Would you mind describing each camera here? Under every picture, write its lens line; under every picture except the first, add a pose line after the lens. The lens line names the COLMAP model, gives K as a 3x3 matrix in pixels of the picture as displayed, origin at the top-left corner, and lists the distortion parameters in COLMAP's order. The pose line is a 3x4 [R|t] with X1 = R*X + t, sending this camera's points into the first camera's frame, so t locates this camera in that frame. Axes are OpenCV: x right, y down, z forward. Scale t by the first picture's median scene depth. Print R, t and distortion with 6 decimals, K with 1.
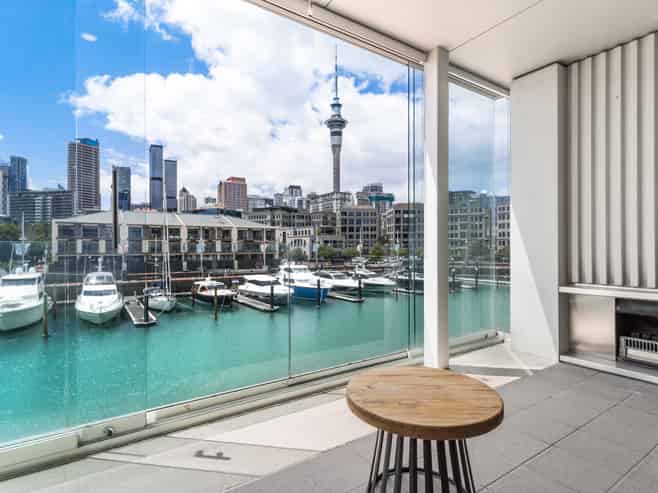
lens RADIAL K [[354.3, 0, 329.0], [0, 354.3, 246.5], [0, 0, 1]] dist [0.002446, 0.001115]
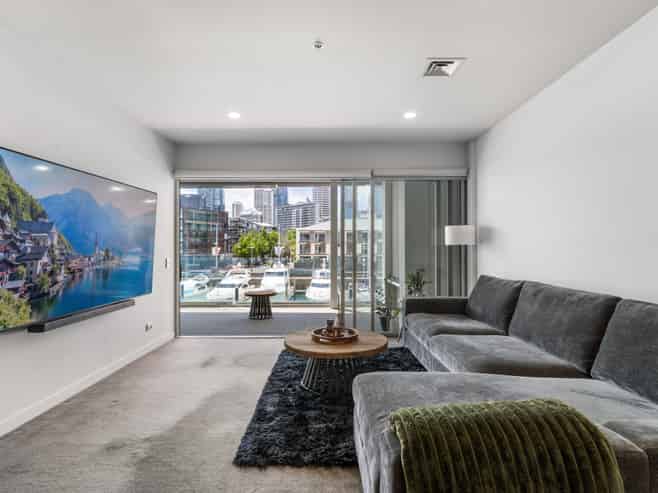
lens RADIAL K [[360.5, 0, 329.0], [0, 360.5, 246.5], [0, 0, 1]] dist [0.003394, 0.001582]
pose [[0.828698, -0.003197, -0.559687, 0.089332], [0.001169, 0.999991, -0.003982, -0.003599], [0.559695, 0.002645, 0.828694, -0.051145]]
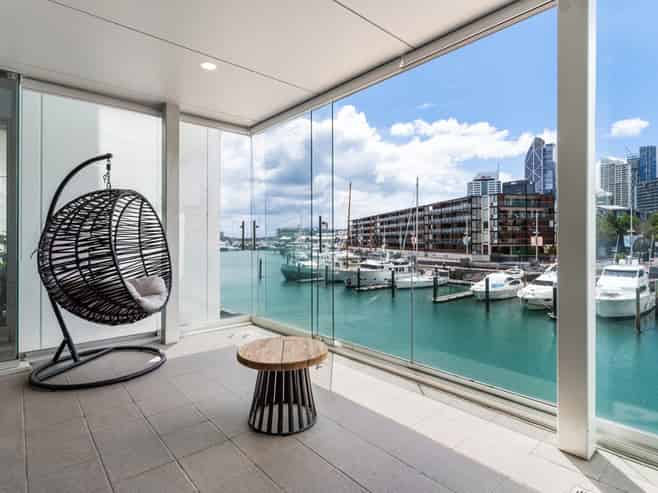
lens RADIAL K [[360.5, 0, 329.0], [0, 360.5, 246.5], [0, 0, 1]] dist [0.003394, 0.001582]
pose [[0.128611, 0.022701, -0.991435, 0.047771], [0.001249, 0.999733, 0.023053, -0.002221], [0.991694, -0.004203, 0.128549, 0.025690]]
